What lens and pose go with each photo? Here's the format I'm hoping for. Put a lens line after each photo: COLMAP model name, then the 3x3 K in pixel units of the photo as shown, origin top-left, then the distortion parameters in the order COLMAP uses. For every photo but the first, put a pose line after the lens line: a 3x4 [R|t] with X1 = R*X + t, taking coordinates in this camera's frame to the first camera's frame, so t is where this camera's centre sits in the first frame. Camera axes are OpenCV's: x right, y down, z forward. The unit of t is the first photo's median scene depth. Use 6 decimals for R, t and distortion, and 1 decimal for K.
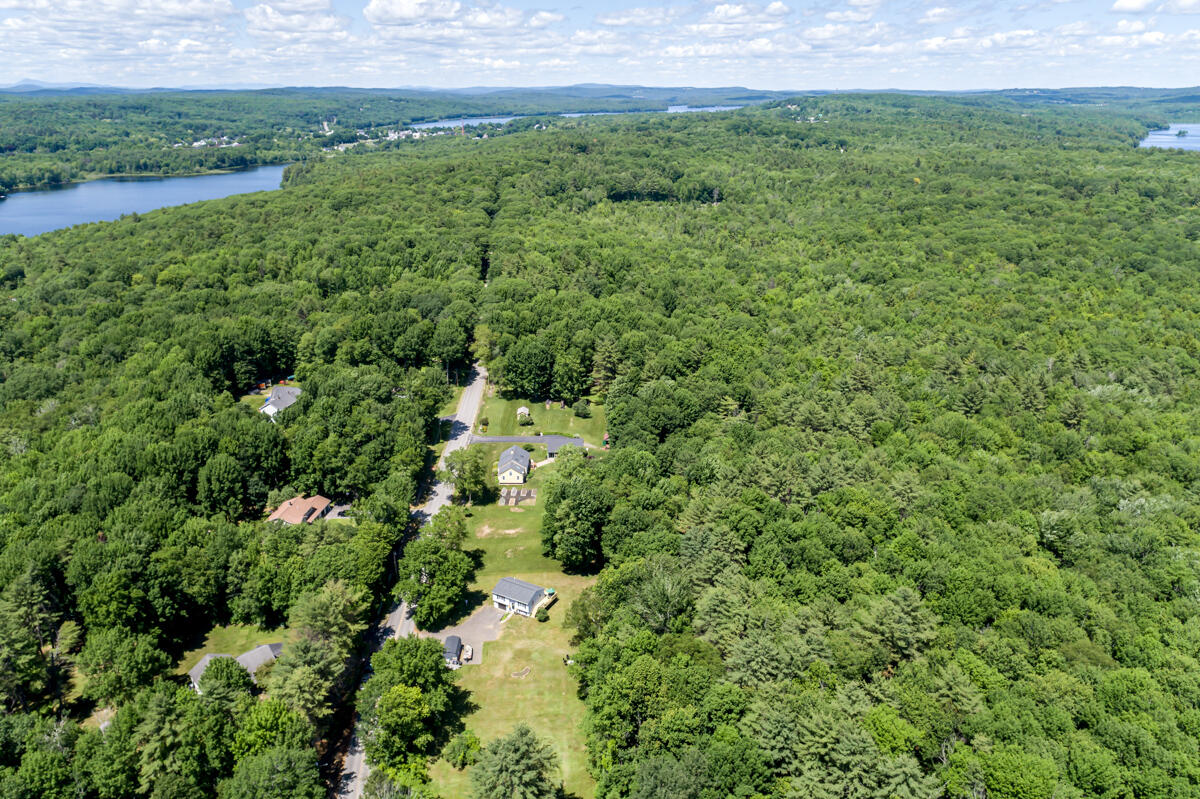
lens RADIAL K [[851.2, 0, 596.7], [0, 851.2, 322.9], [0, 0, 1]] dist [0.006016, 0.008294]
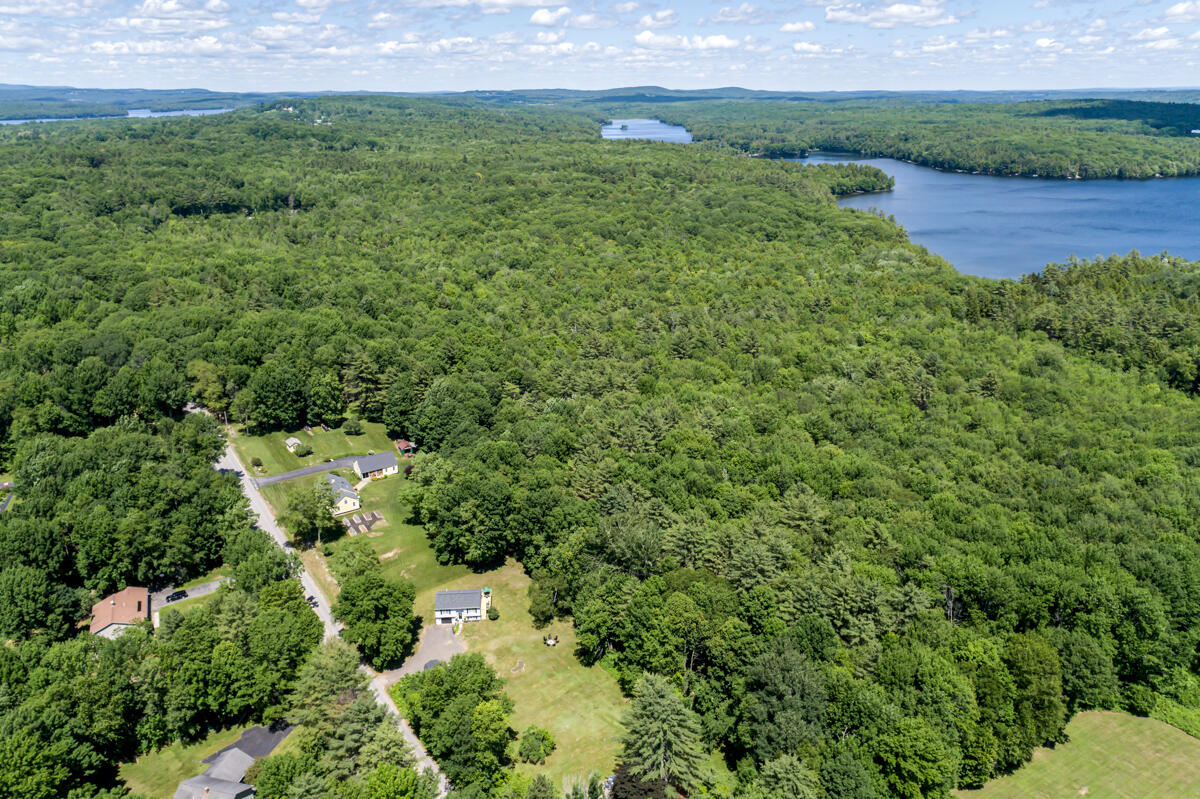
lens RADIAL K [[851.2, 0, 596.7], [0, 851.2, 322.9], [0, 0, 1]] dist [0.006016, 0.008294]
pose [[0.832647, -0.148552, 0.533508, -0.108763], [0.149651, 0.987867, 0.041505, -0.004708], [-0.533201, 0.045281, 0.844776, 0.016808]]
